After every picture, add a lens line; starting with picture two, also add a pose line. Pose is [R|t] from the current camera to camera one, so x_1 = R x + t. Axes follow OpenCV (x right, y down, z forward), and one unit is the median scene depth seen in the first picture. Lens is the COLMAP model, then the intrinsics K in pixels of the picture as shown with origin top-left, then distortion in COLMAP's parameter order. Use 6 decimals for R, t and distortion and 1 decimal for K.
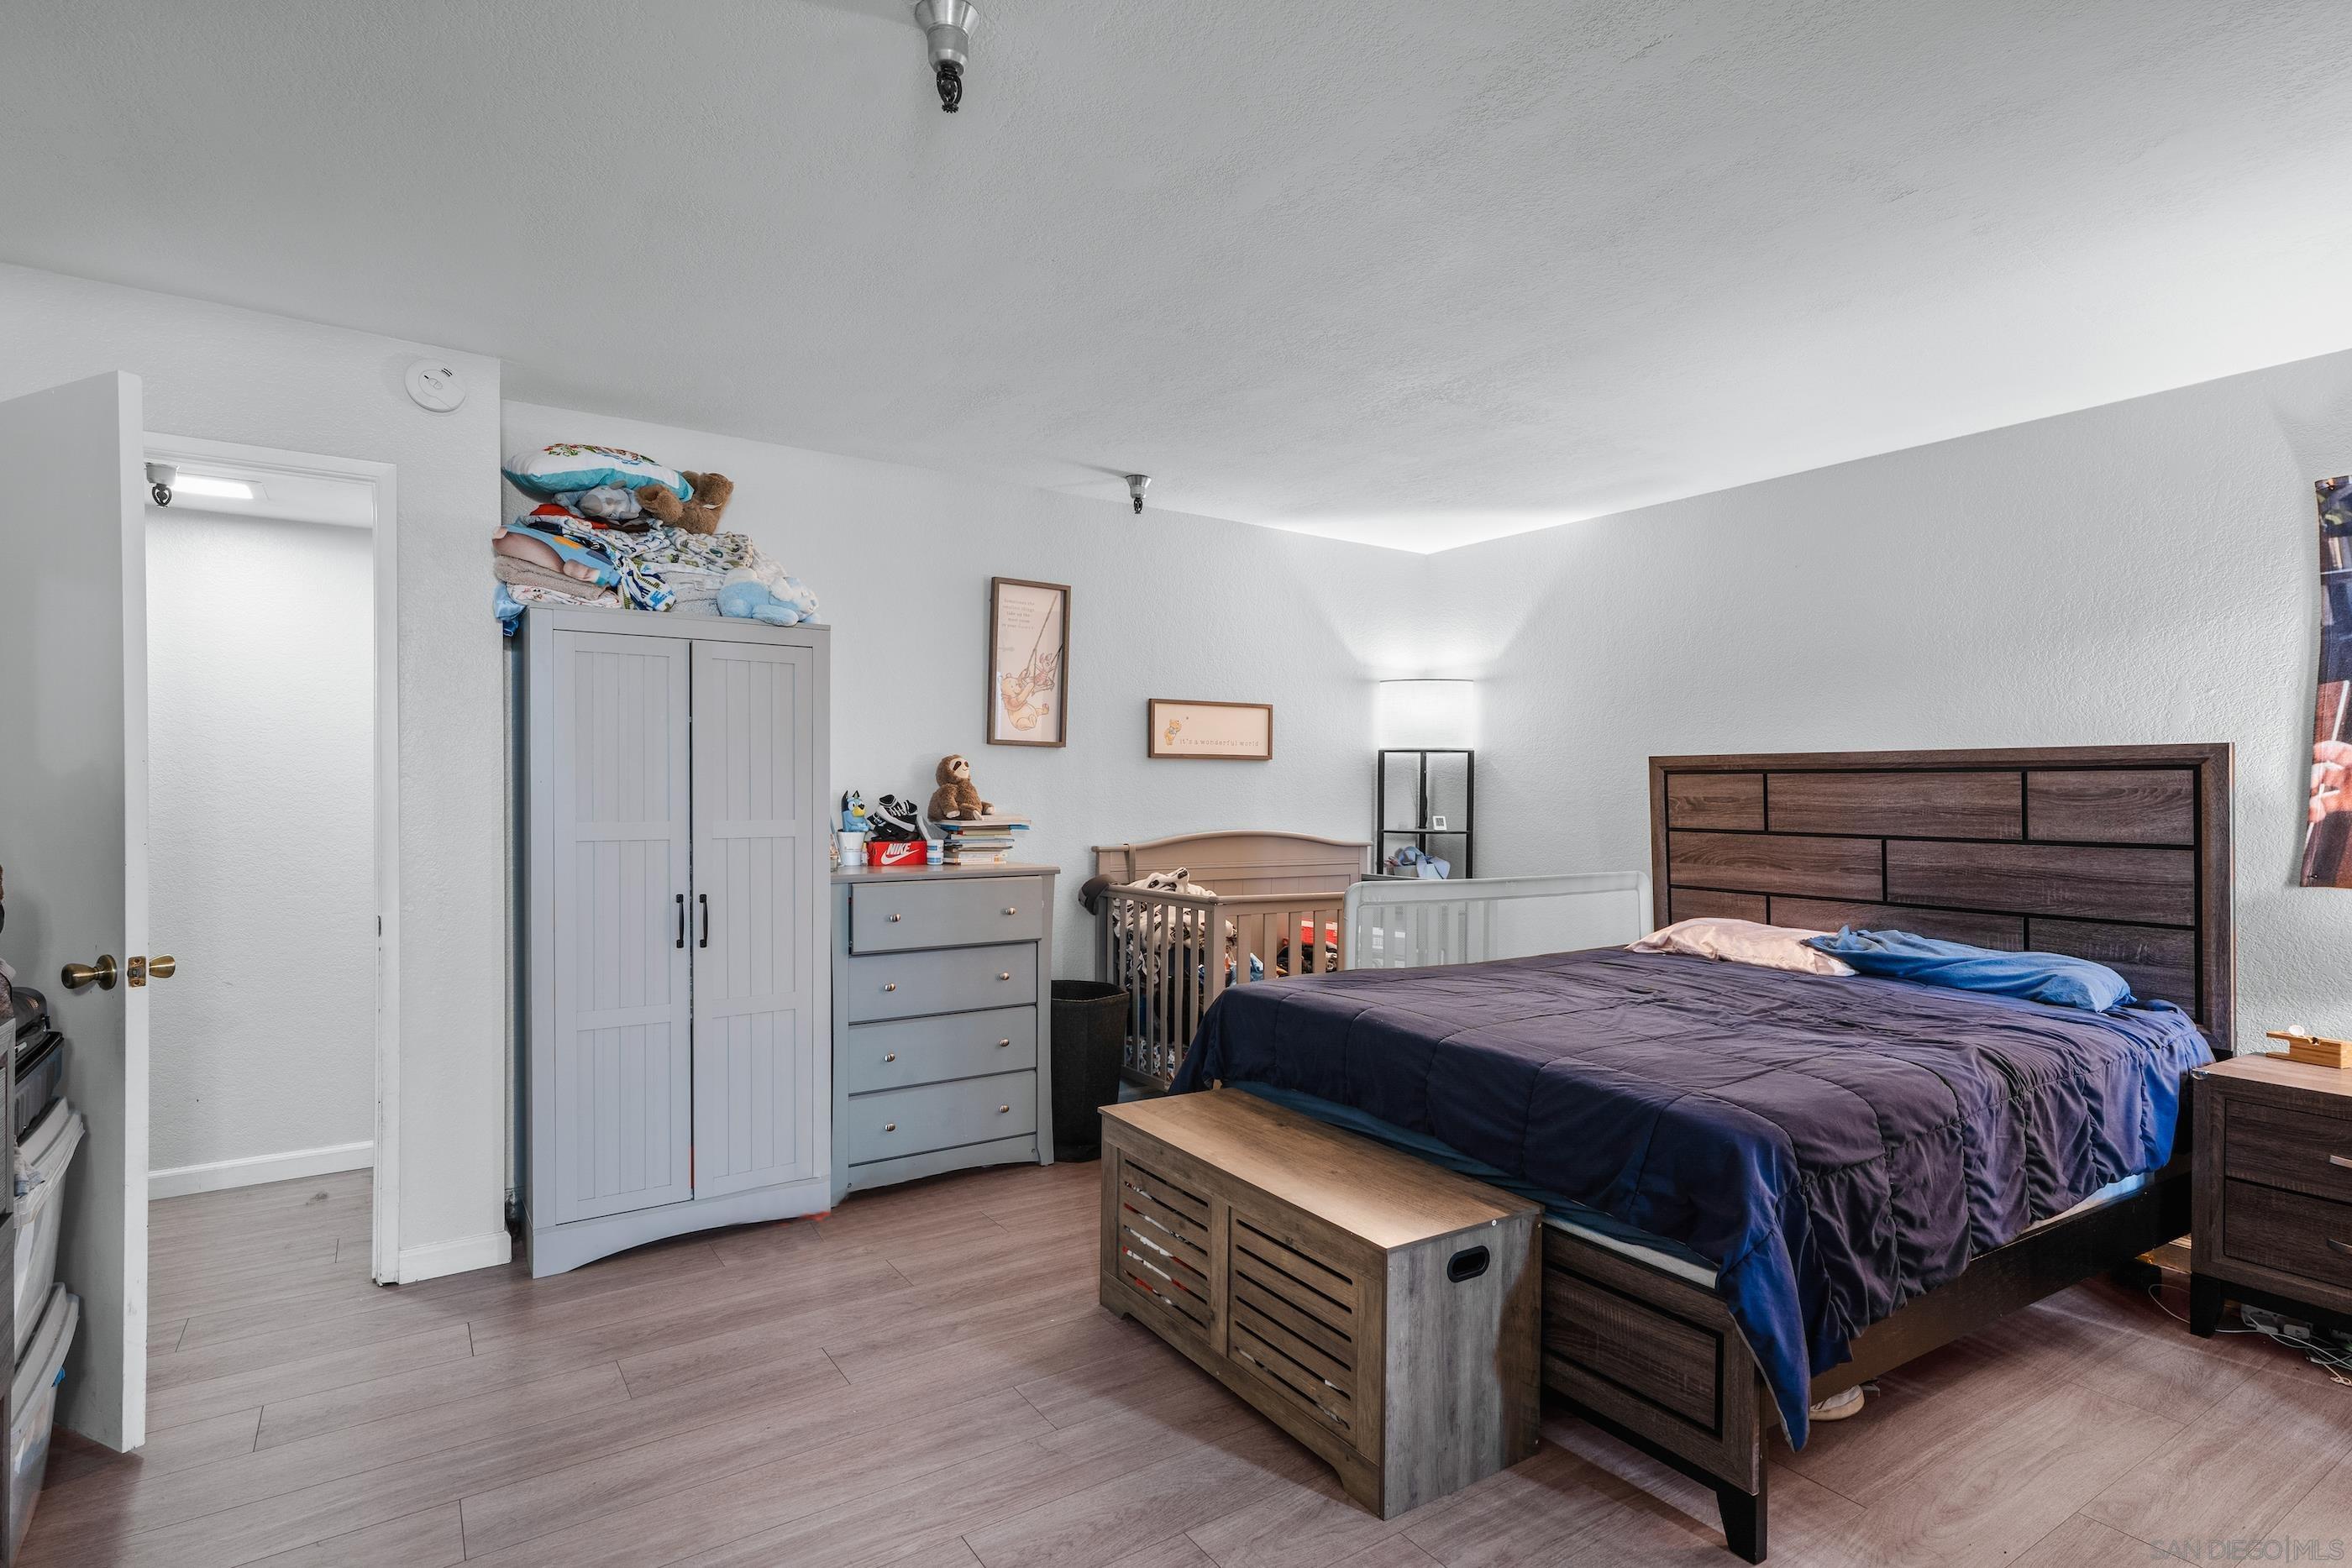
lens RADIAL K [[1179.0, 0, 1182.9], [0, 1179.0, 786.1], [0, 0, 1]] dist [0.001093, 0.021109]
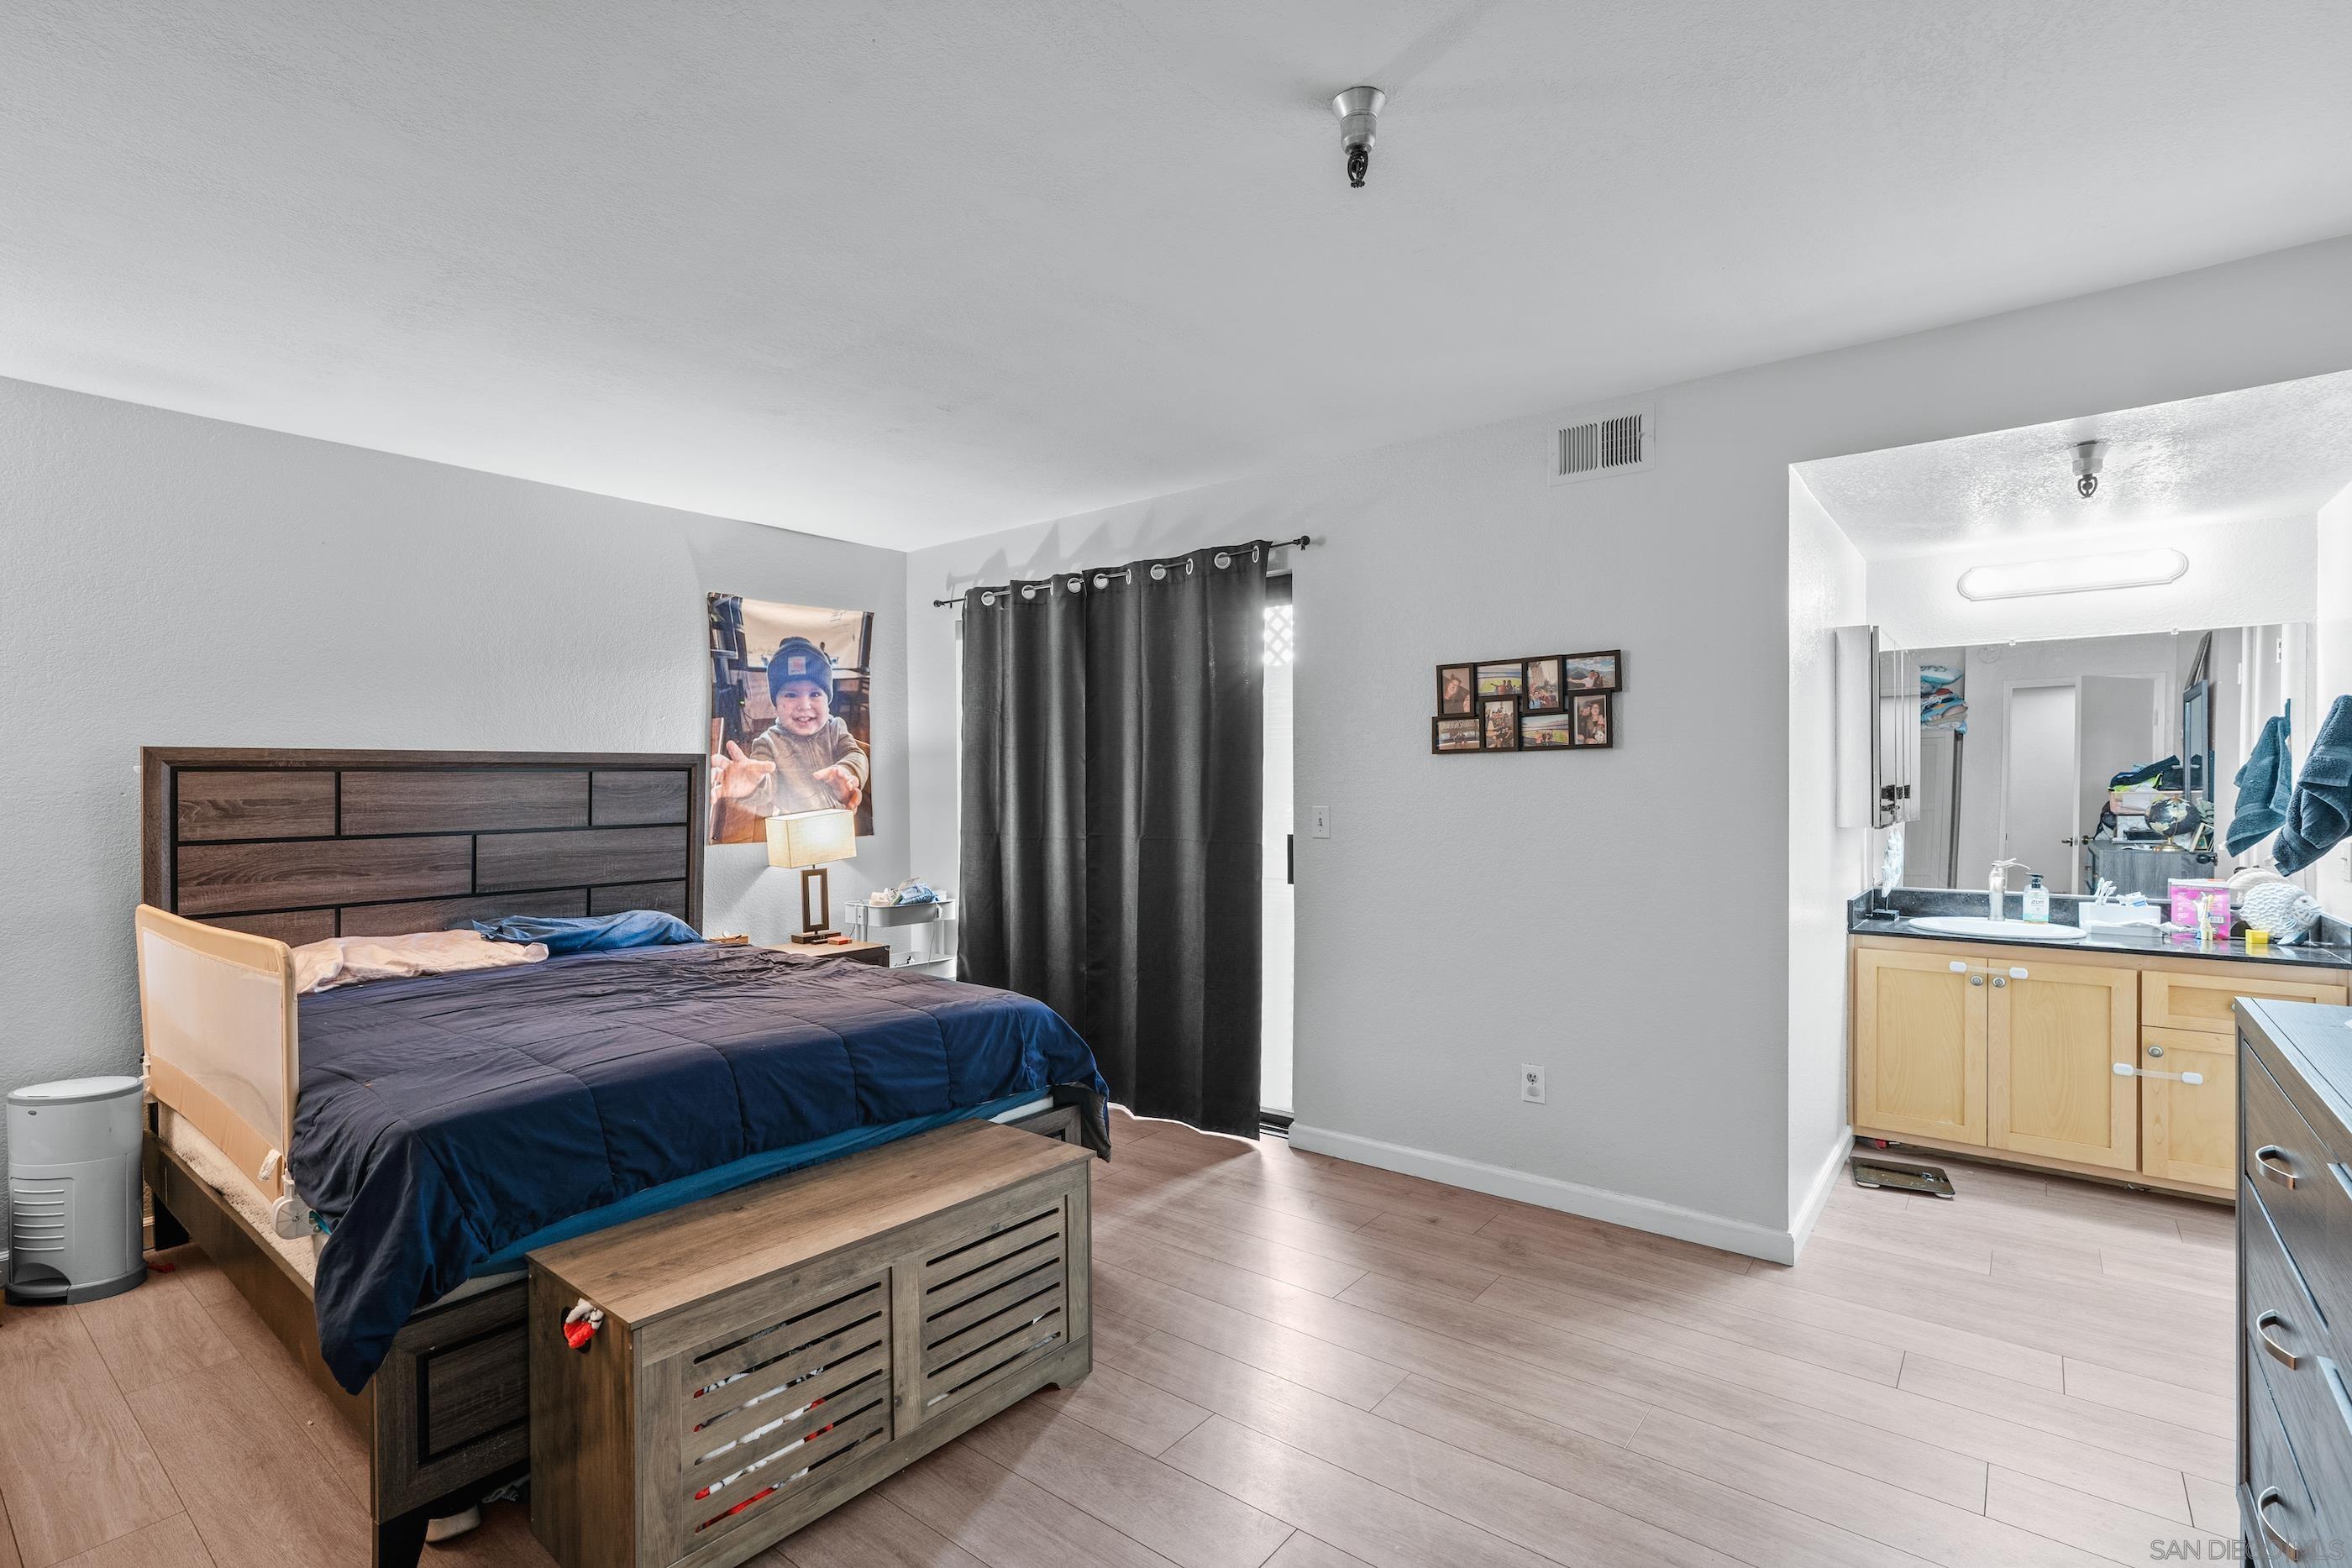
lens RADIAL K [[1097.7, 0, 1176.0], [0, 1097.7, 784.0], [0, 0, 1]] dist [-0.027078, 0.018271]
pose [[-0.298952, -0.003196, 0.954263, -0.556261], [0.008129, 0.999950, 0.005896, -0.000862], [-0.954233, 0.009520, -0.298911, 0.735886]]
